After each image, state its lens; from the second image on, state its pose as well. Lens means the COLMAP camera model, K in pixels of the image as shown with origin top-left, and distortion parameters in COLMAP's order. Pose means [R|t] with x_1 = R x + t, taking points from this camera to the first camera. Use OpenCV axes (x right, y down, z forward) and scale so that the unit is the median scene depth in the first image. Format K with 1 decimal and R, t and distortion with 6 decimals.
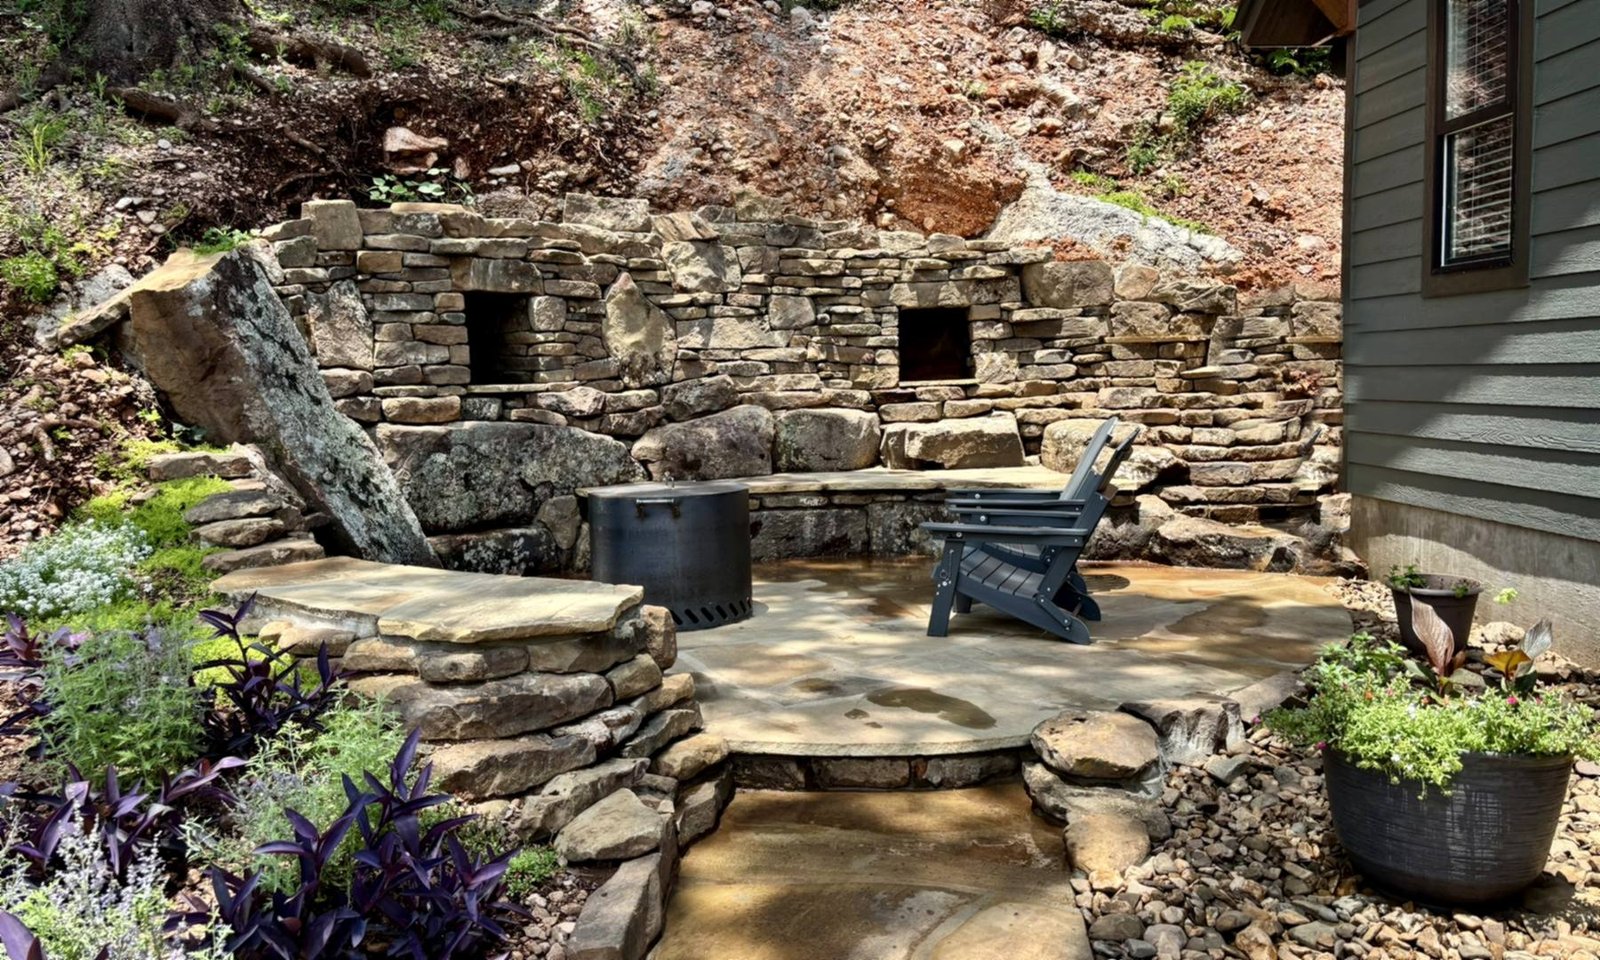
lens RADIAL K [[1204.6, 0, 800.0], [0, 1204.6, 480.0], [0, 0, 1]] dist [0.015461, 0.001162]
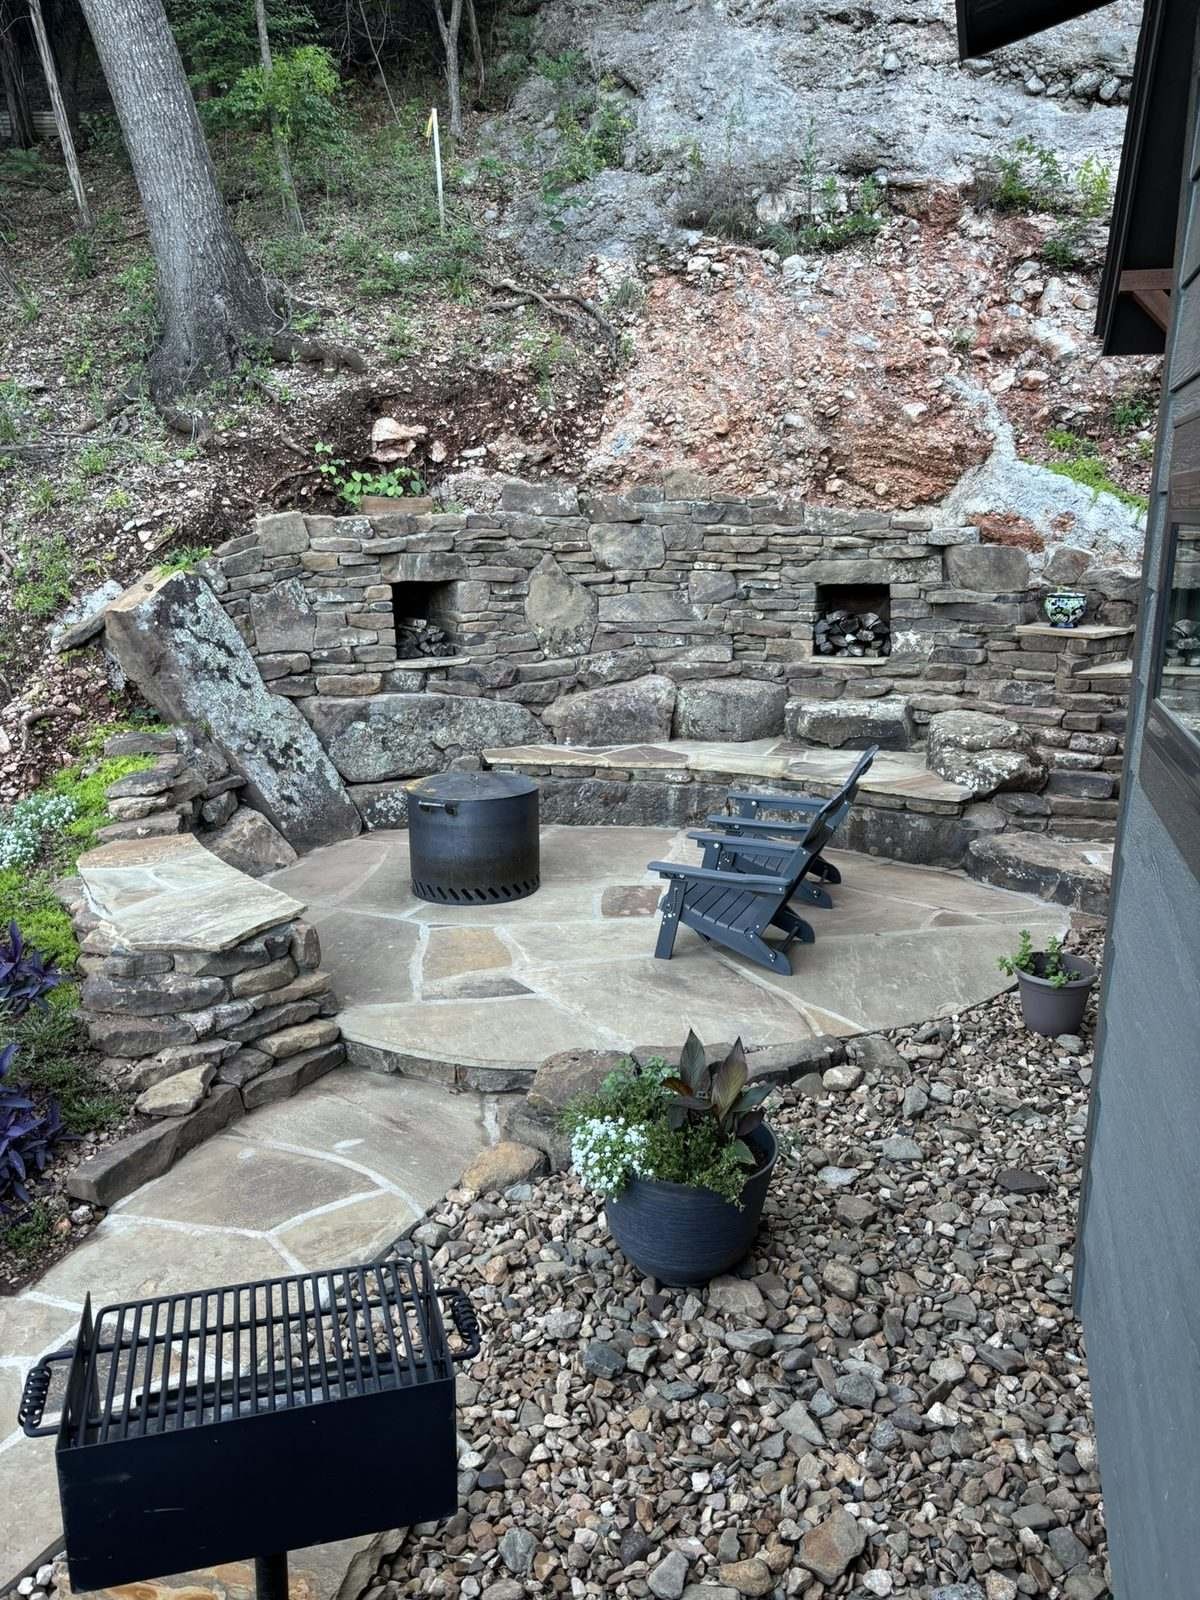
lens RADIAL K [[1207.3, 0, 600.0], [0, 1207.3, 800.0], [0, 0, 1]] dist [0.034831, -0.124602]
pose [[0.931497, 0.098853, -0.350060, 0.298646], [-0.045149, 0.986344, 0.158392, -0.119950], [0.360937, -0.131737, 0.923239, -0.052573]]
